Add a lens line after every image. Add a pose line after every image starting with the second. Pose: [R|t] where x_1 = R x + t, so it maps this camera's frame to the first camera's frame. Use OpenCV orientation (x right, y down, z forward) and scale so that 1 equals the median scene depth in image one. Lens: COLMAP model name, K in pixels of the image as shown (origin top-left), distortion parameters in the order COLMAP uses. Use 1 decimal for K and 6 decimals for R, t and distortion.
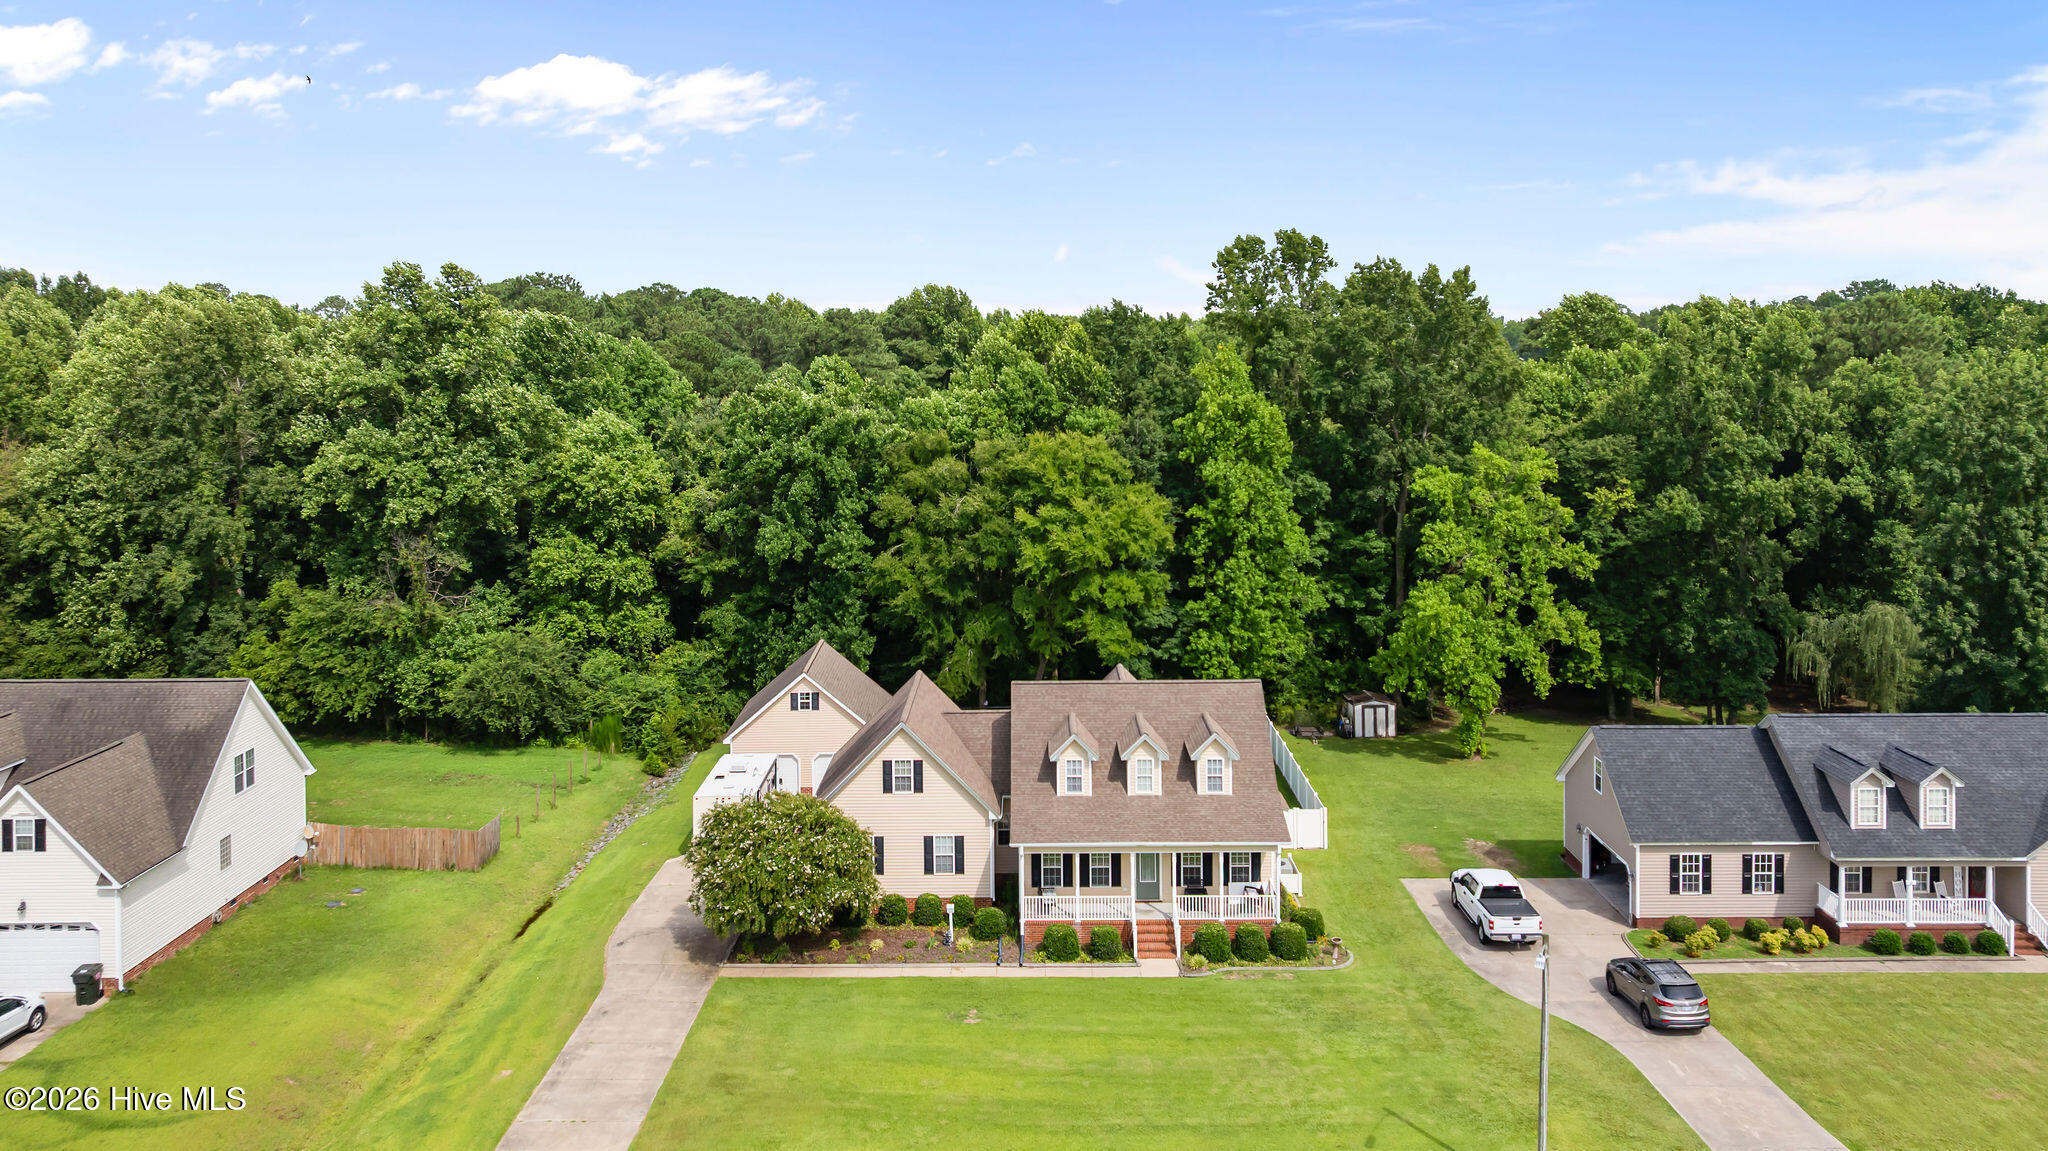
lens RADIAL K [[1475.1, 0, 1019.0], [0, 1475.1, 357.6], [0, 0, 1]] dist [-0.015342, 0.003063]
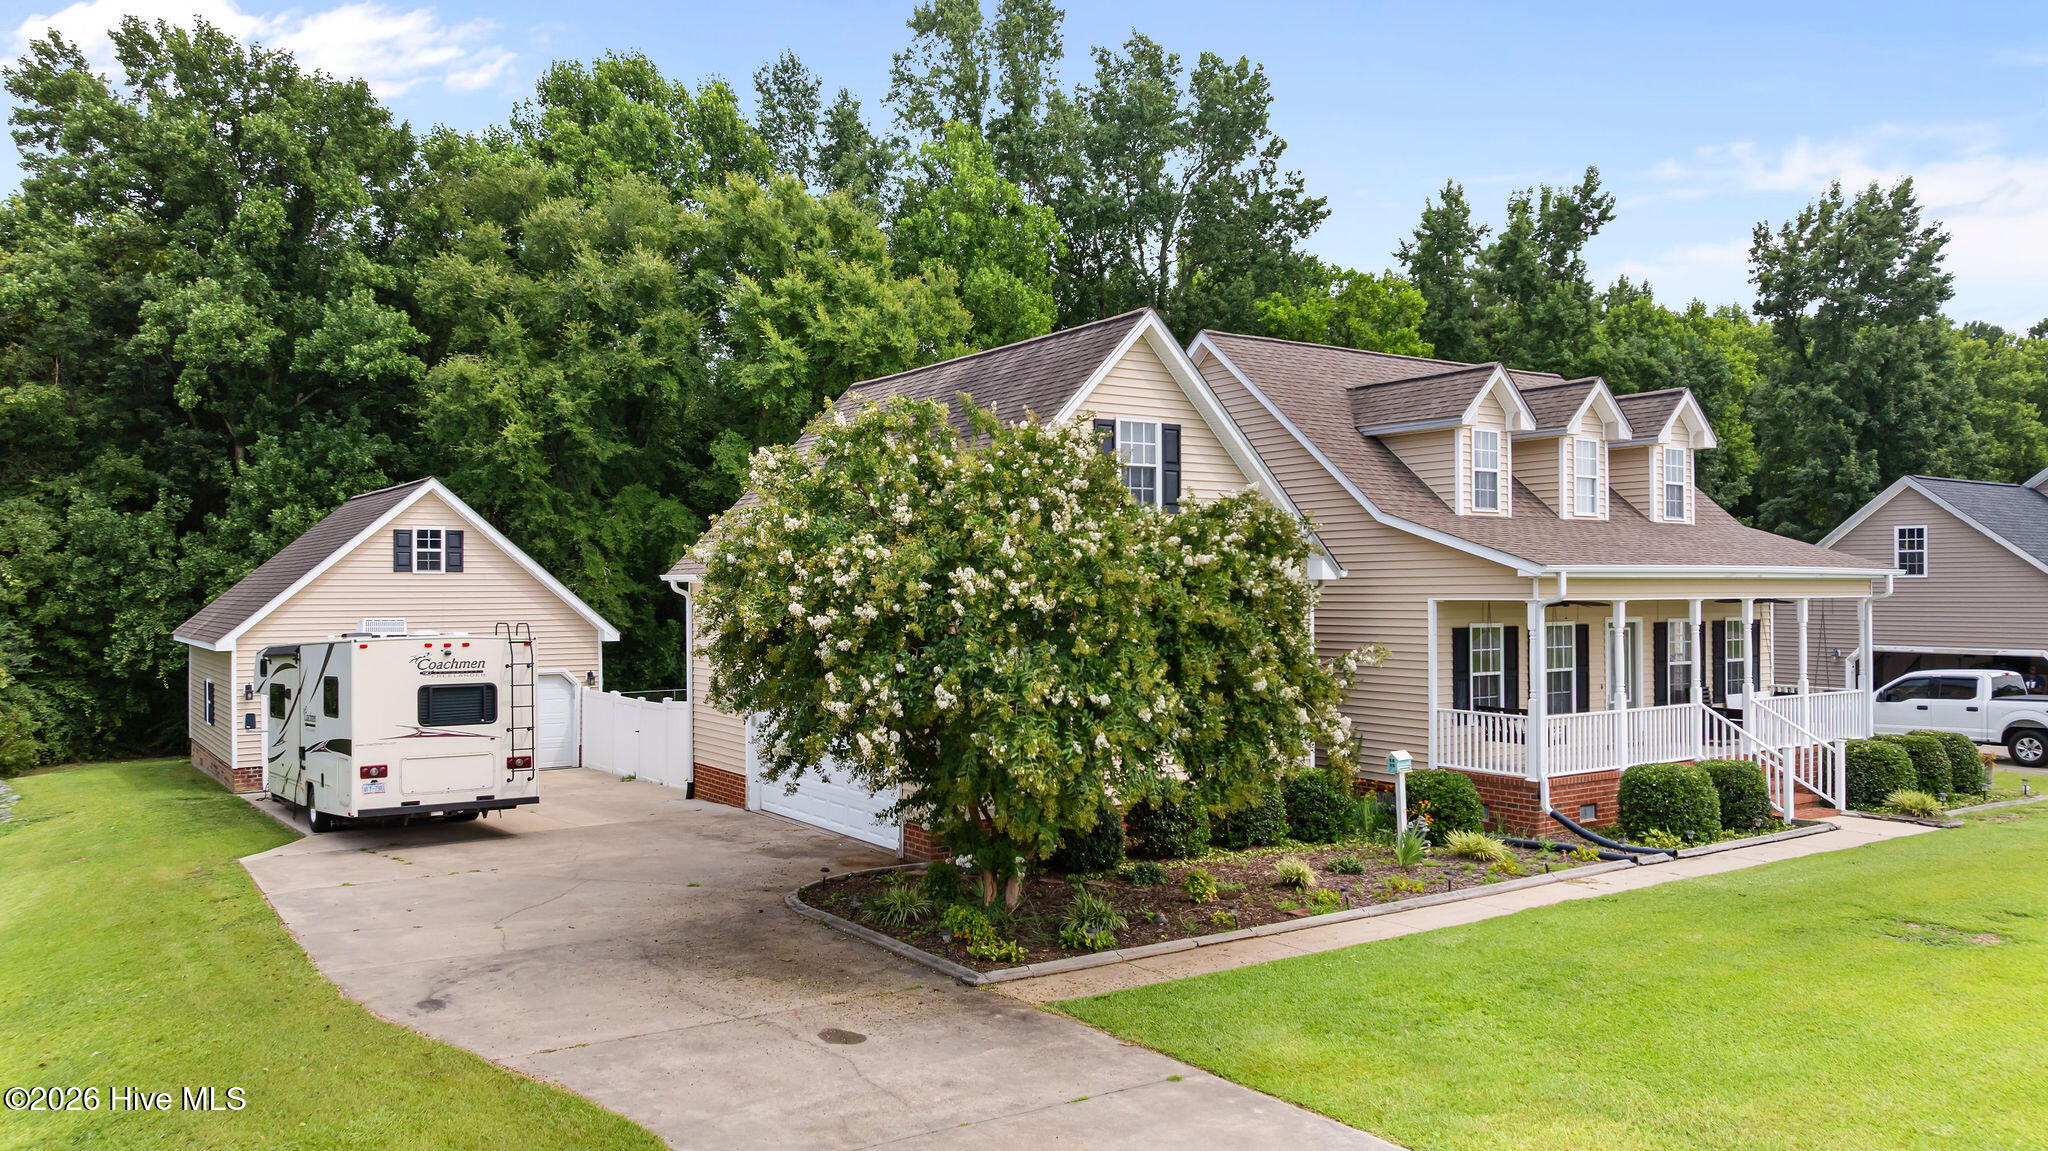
lens RADIAL K [[1457.6, 0, 1024.0], [0, 1457.6, 575.5], [0, 0, 1]] dist [-0.043416, 0.046418]
pose [[0.827959, 0.008668, 0.560721, -0.281511], [0.000400, 0.999871, -0.016048, 0.293352], [-0.560788, 0.013511, 0.827849, 0.664930]]
